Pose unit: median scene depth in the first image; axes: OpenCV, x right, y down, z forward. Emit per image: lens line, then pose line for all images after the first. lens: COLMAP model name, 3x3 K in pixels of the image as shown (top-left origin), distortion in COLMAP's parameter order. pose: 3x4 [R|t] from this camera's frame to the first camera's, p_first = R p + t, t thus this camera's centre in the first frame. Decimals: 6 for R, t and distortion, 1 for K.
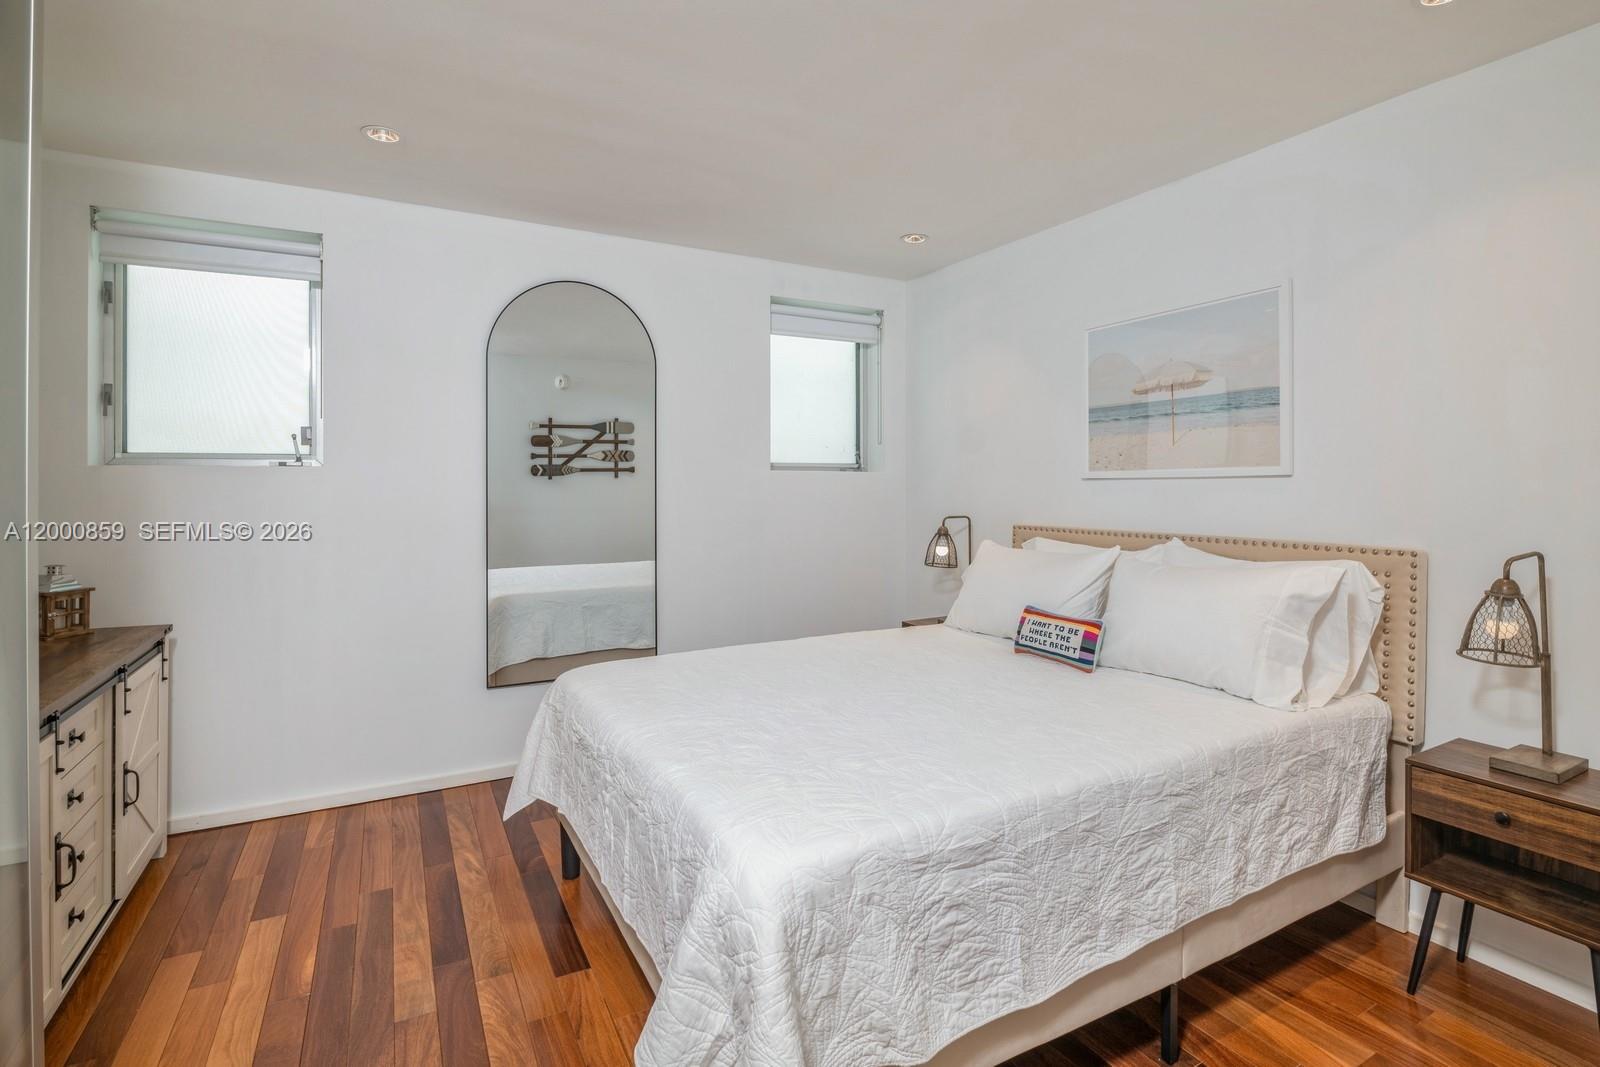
lens RADIAL K [[747.3, 0, 783.3], [0, 747.3, 486.5], [0, 0, 1]] dist [0.000466, 0.000208]
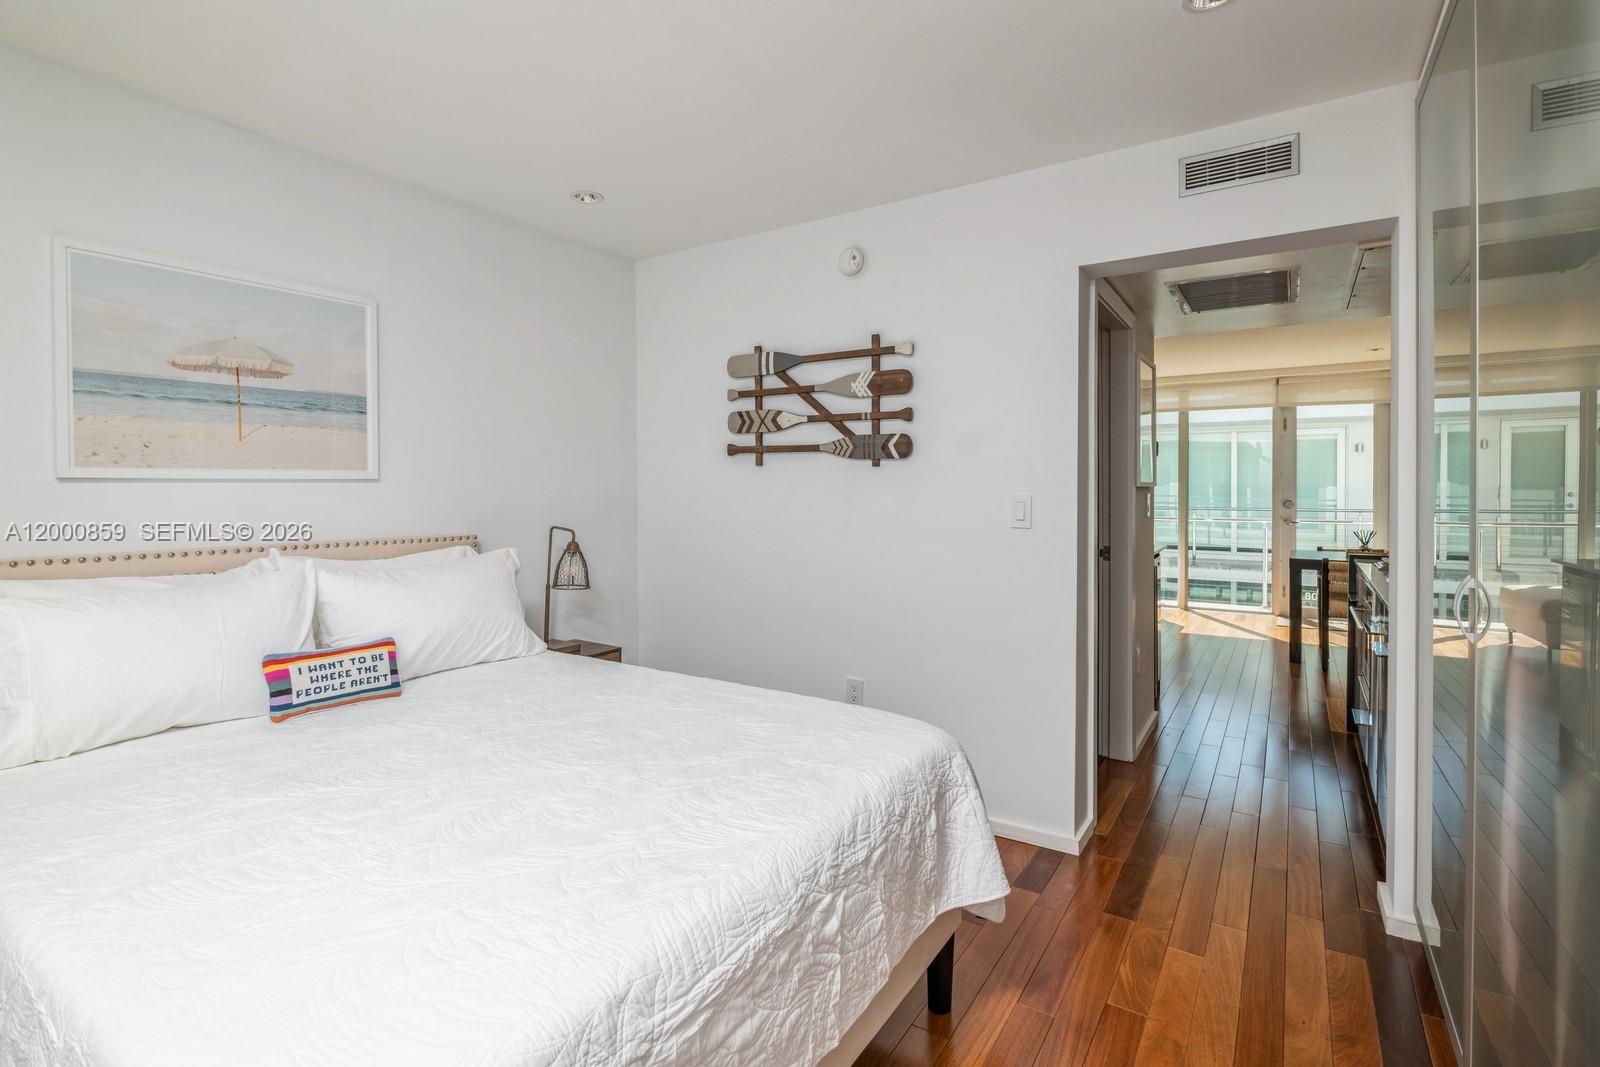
lens RADIAL K [[737.6, 0, 796.0], [0, 737.6, 509.0], [0, 0, 1]] dist [-0.021792, 0.000019]
pose [[-0.470861, -0.016304, 0.882057, -0.555785], [0.008516, 0.999699, 0.023024, 0.008929], [-0.882167, 0.018353, -0.470580, 0.939593]]
